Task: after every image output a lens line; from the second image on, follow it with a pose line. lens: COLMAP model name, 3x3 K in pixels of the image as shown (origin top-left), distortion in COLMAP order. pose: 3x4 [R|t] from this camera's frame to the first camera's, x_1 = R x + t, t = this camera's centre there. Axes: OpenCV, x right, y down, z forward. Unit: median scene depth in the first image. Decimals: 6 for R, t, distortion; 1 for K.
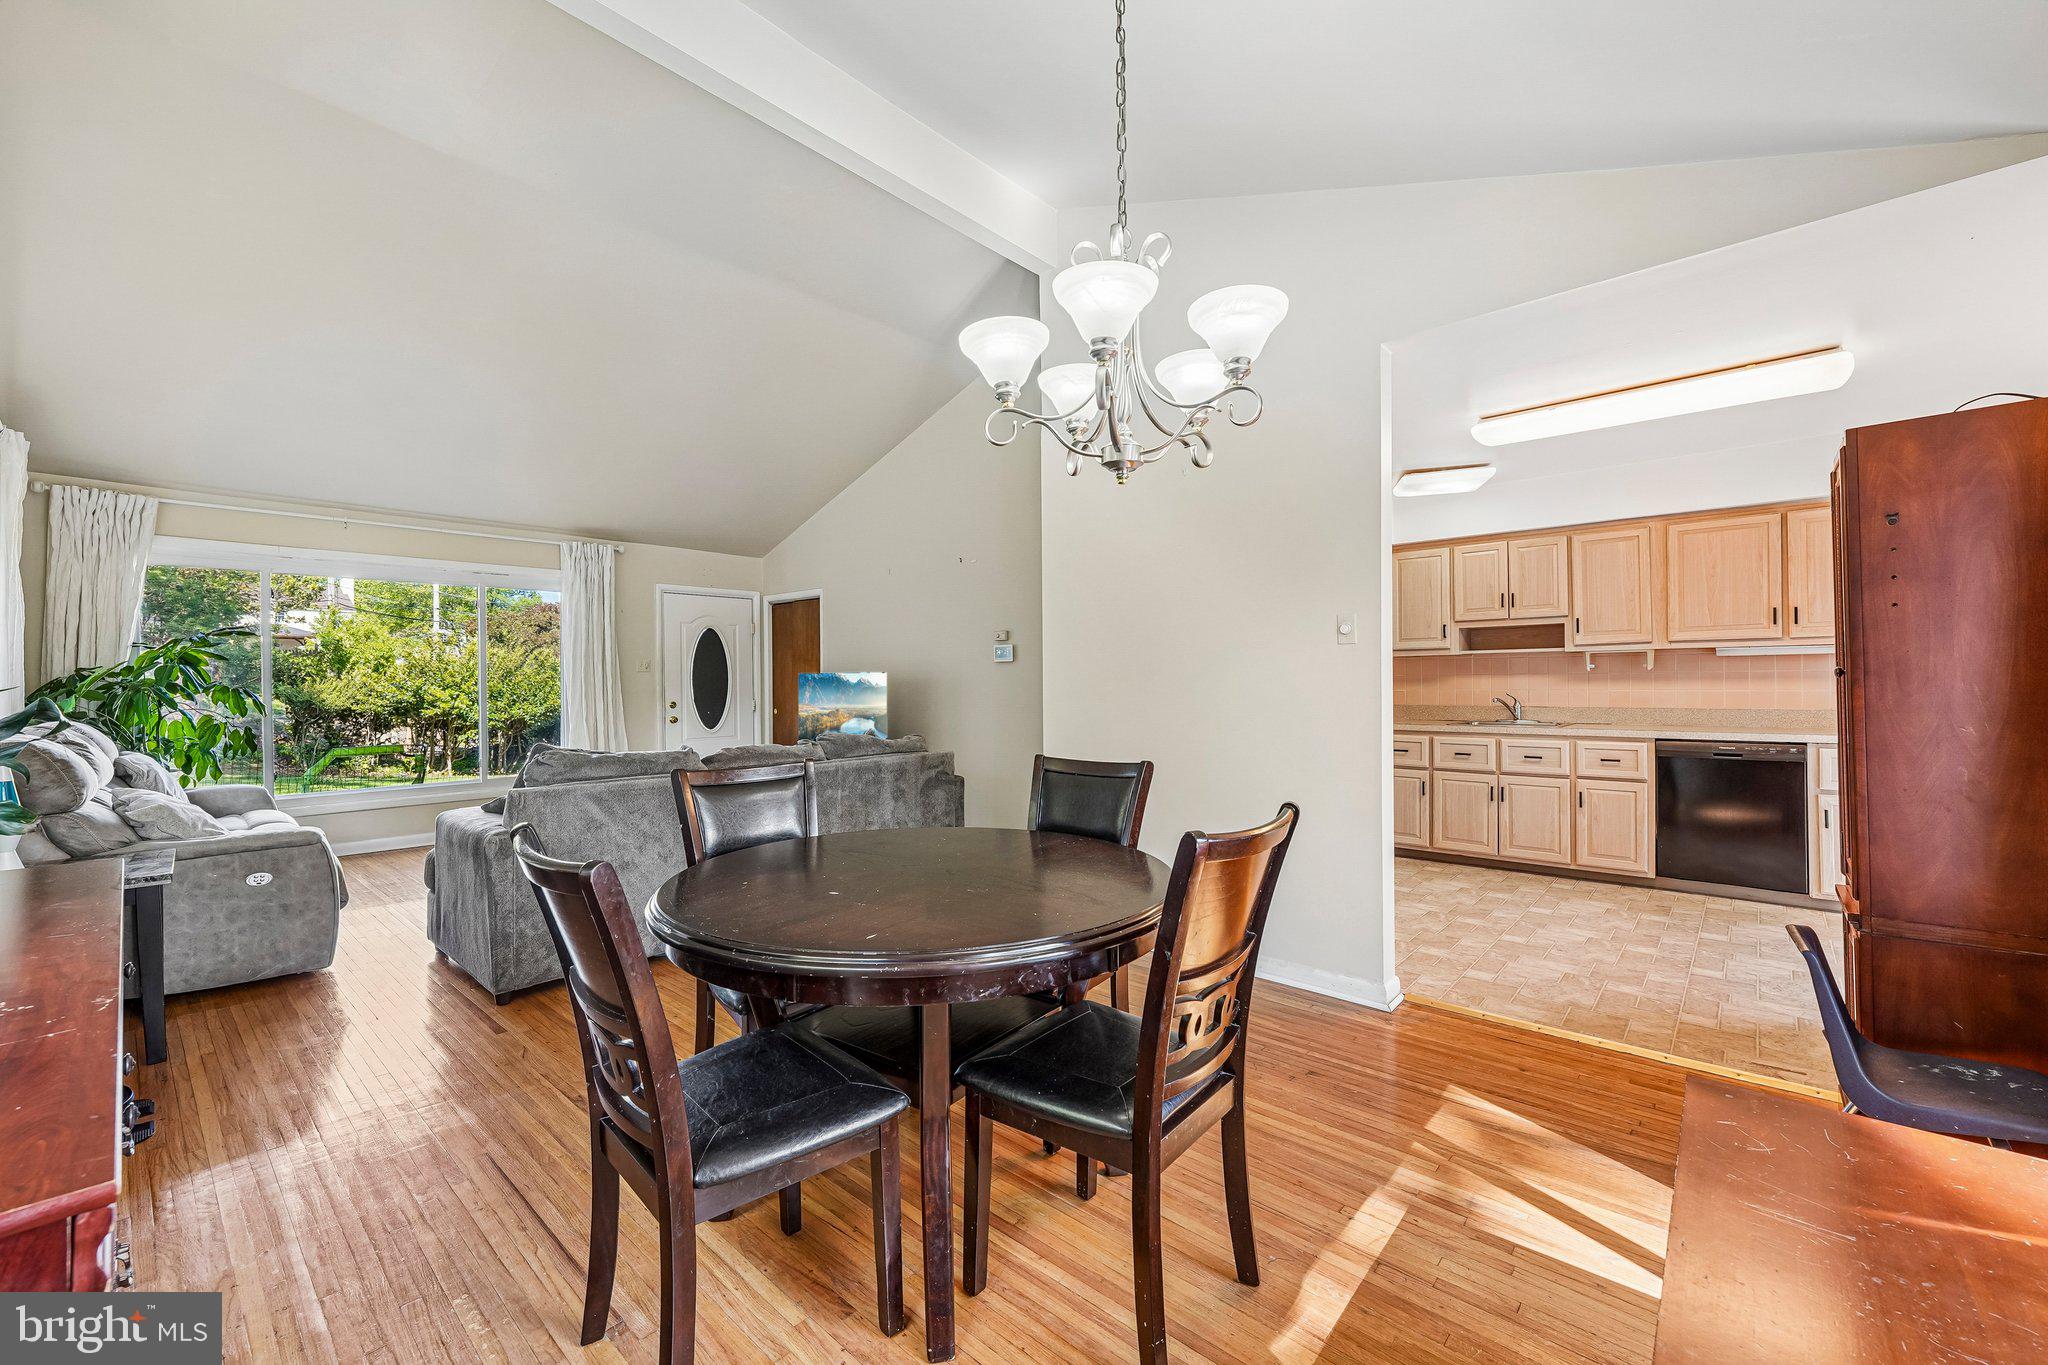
lens RADIAL K [[818.6, 0, 1024.0], [0, 818.6, 682.5], [0, 0, 1]] dist [0.000779, -0.000216]
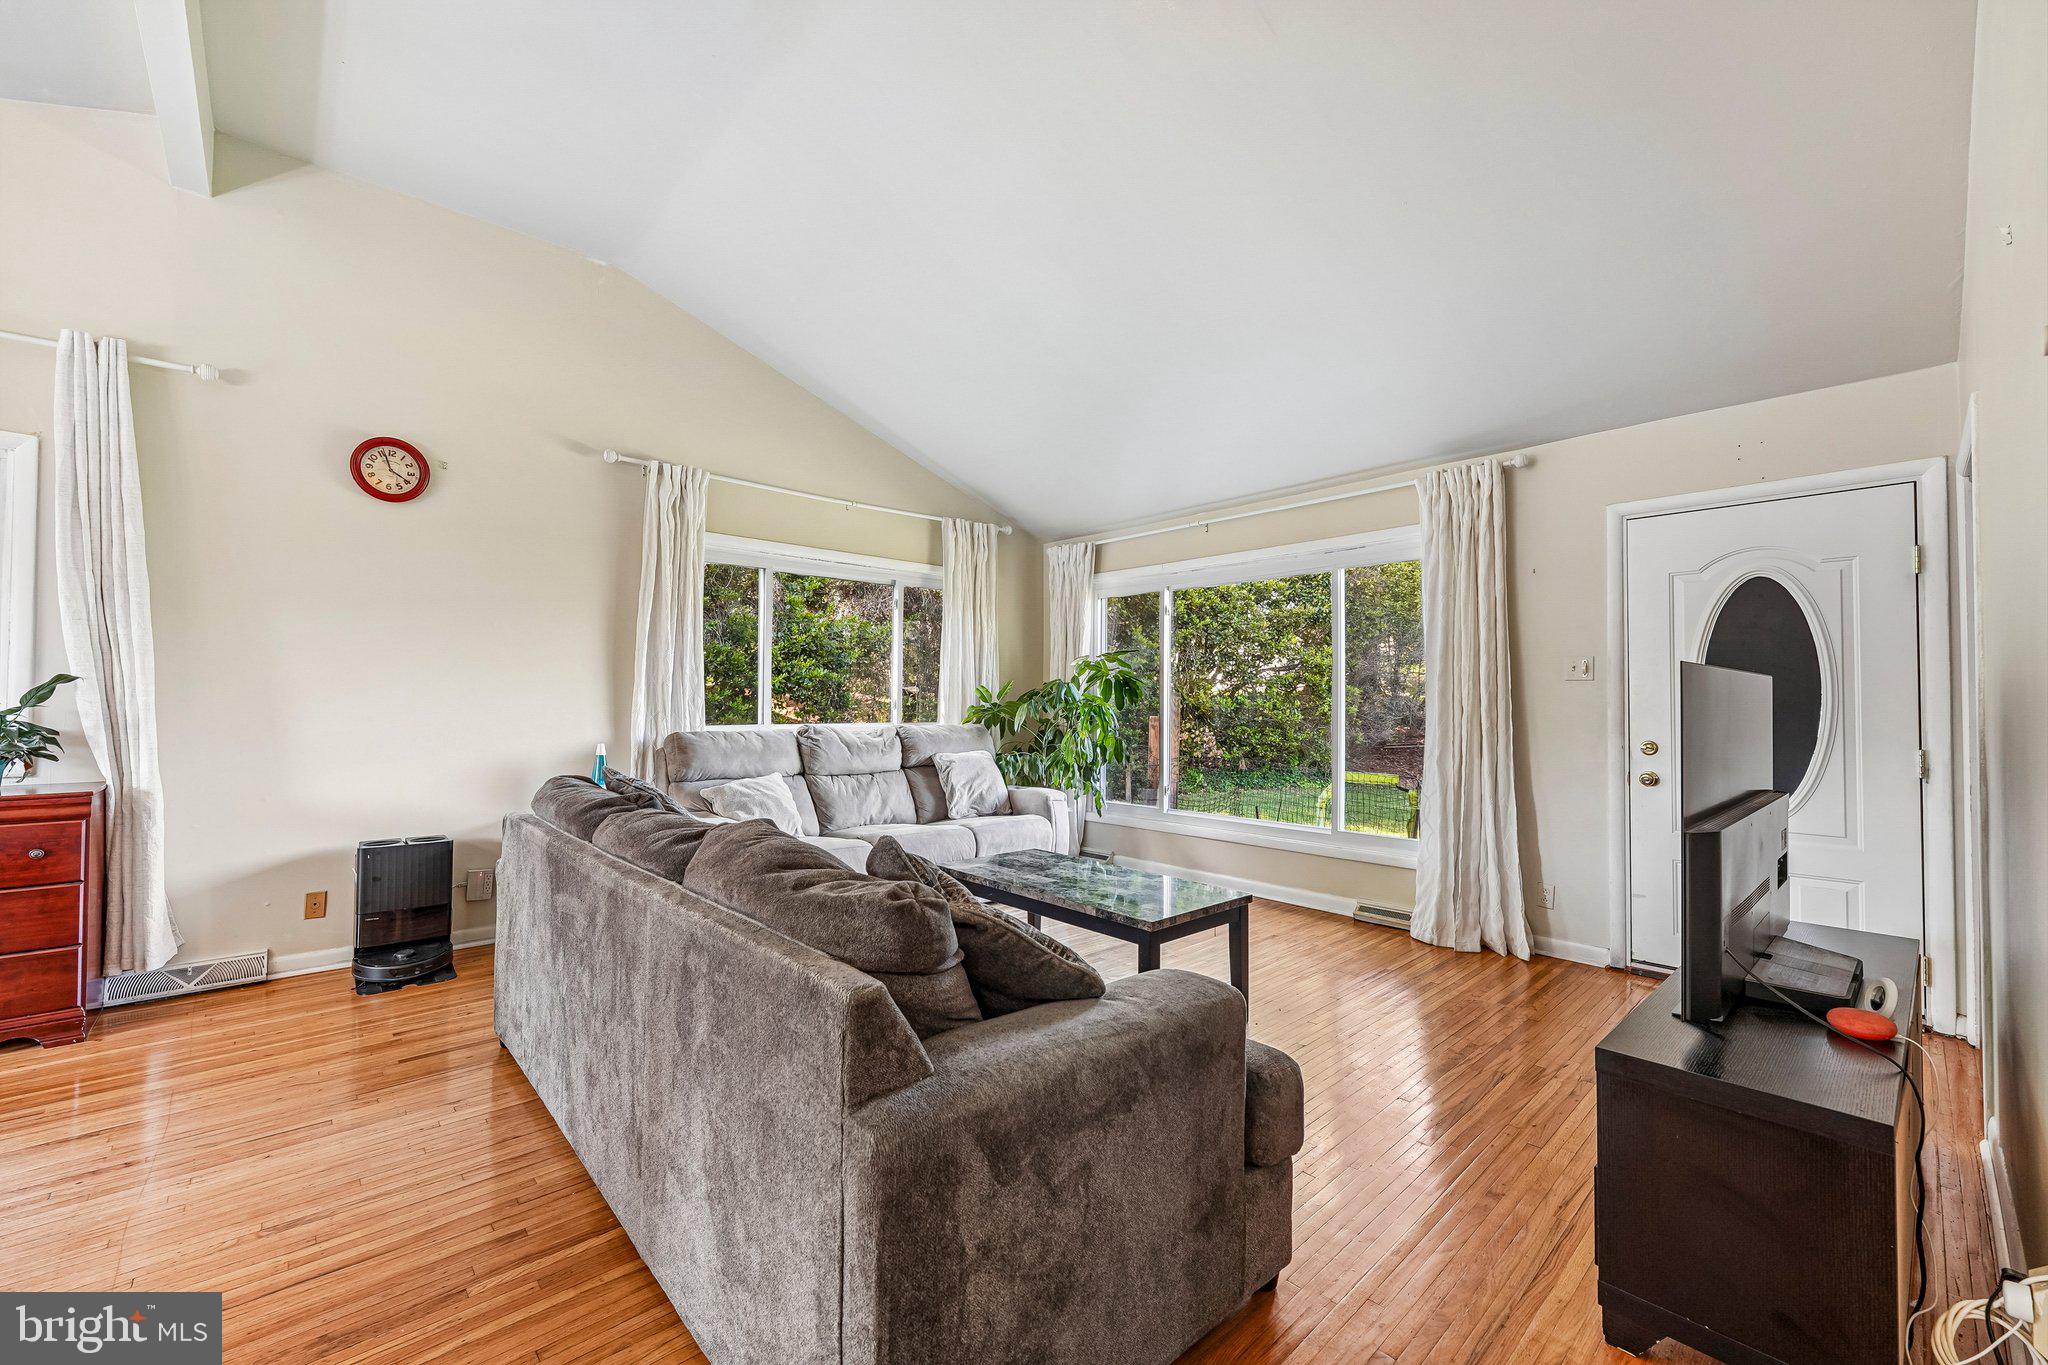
lens RADIAL K [[818.6, 0, 1024.0], [0, 818.6, 682.5], [0, 0, 1]] dist [0.000779, -0.000216]
pose [[-0.096631, -0.015922, -0.995193, 0.138239], [-0.007395, 0.999856, -0.015279, -0.001940], [0.995293, 0.005883, -0.096735, 1.090569]]
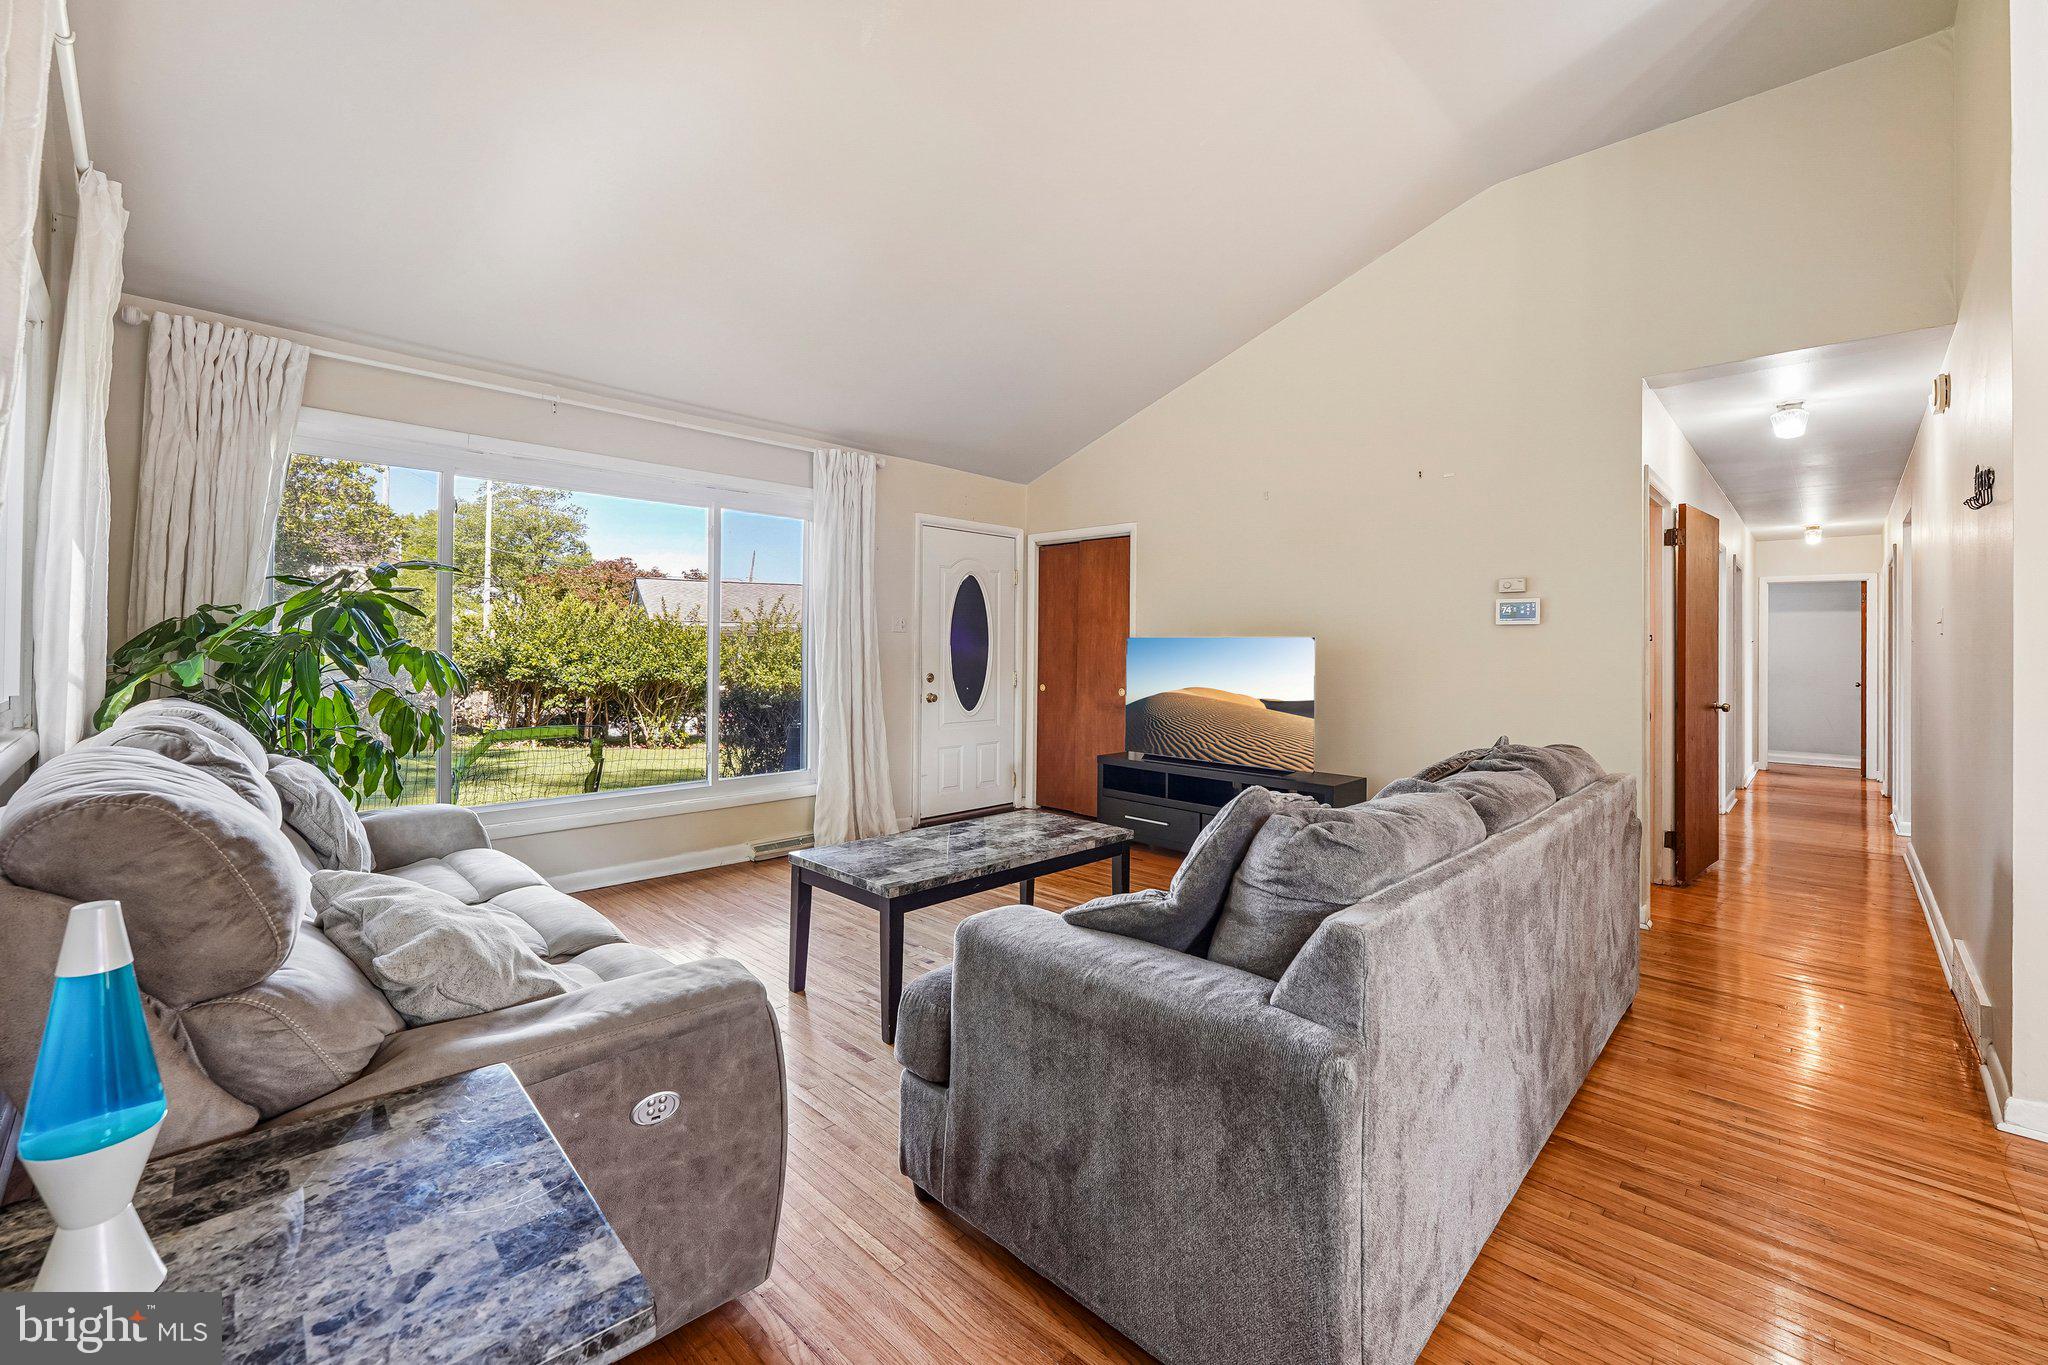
lens RADIAL K [[833.7, 0, 1024.7], [0, 833.7, 639.5], [0, 0, 1]] dist [0.000811, 0.000222]
pose [[0.999306, 0.016211, -0.033538, -0.511439], [-0.016656, 0.999776, -0.013041, 0.002139], [0.033319, 0.013590, 0.999352, 0.400994]]
